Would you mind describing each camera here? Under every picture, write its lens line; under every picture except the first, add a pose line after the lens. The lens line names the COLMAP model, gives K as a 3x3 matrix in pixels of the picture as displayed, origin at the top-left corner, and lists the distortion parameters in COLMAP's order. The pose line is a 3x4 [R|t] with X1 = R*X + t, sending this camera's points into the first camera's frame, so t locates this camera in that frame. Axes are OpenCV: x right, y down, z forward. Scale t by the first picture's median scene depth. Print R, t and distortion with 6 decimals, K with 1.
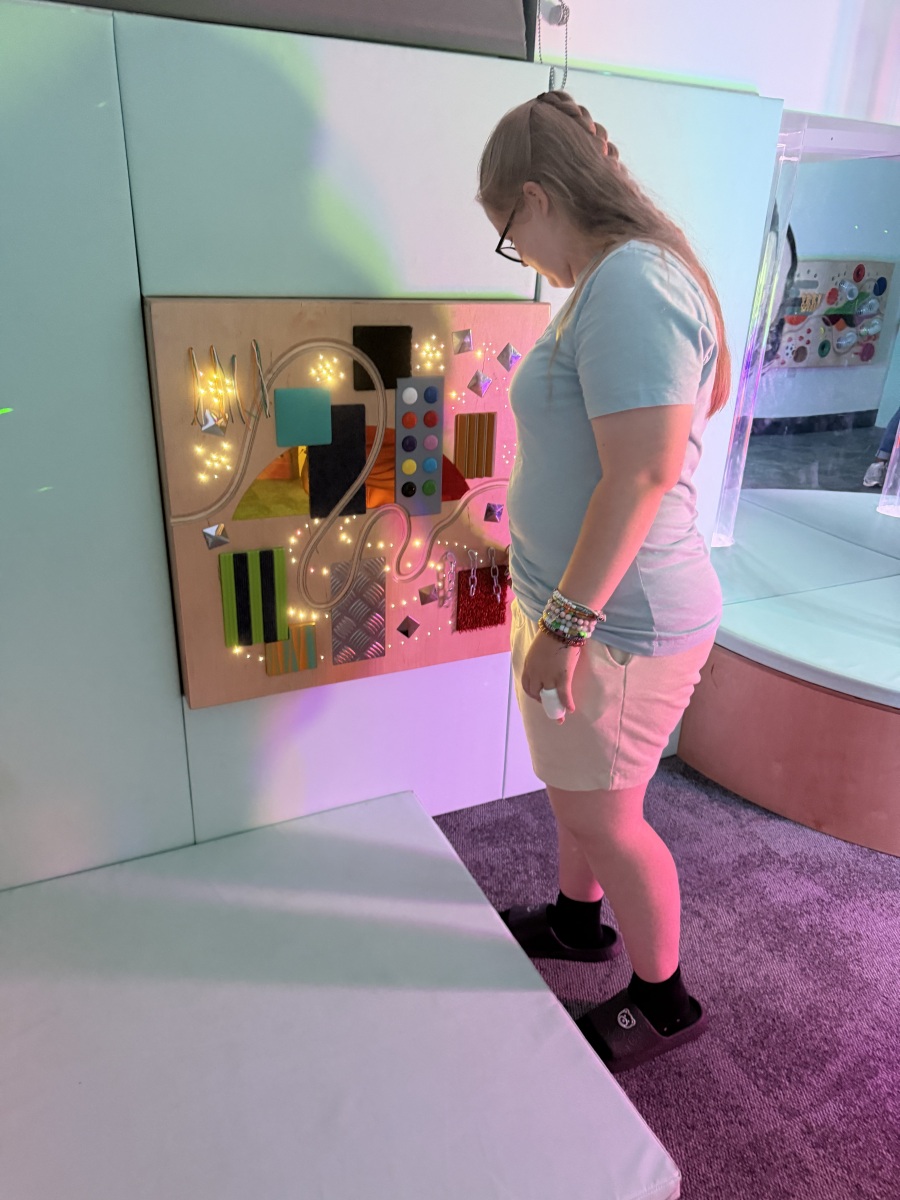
lens RADIAL K [[849.0, 0, 446.9], [0, 849.0, 618.7], [0, 0, 1]] dist [0.000714, 0.000959]
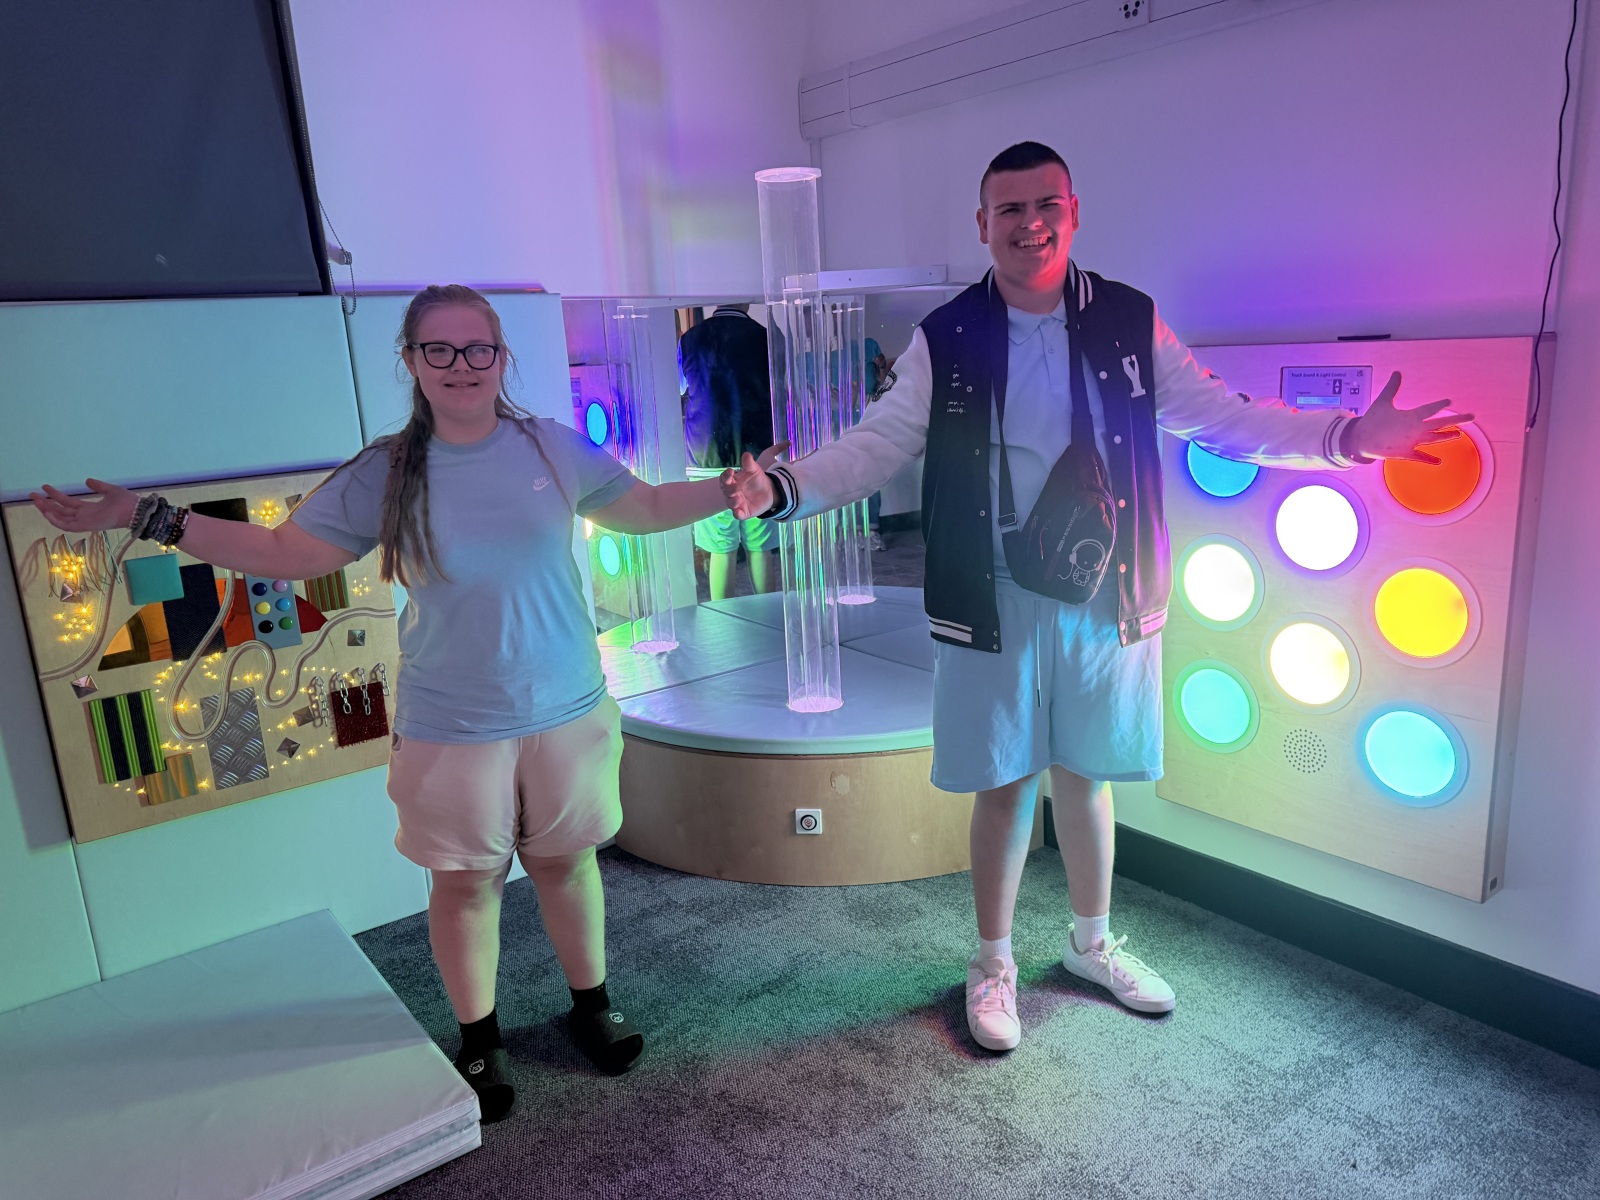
lens RADIAL K [[1099.4, 0, 800.0], [0, 1099.4, 600.0], [0, 0, 1]] dist [-0.029241, -0.000614]
pose [[0.967201, -0.137522, 0.213567, 0.340695], [0.175716, 0.969374, -0.171575, 0.194718], [-0.183431, 0.203474, 0.961744, -0.580384]]
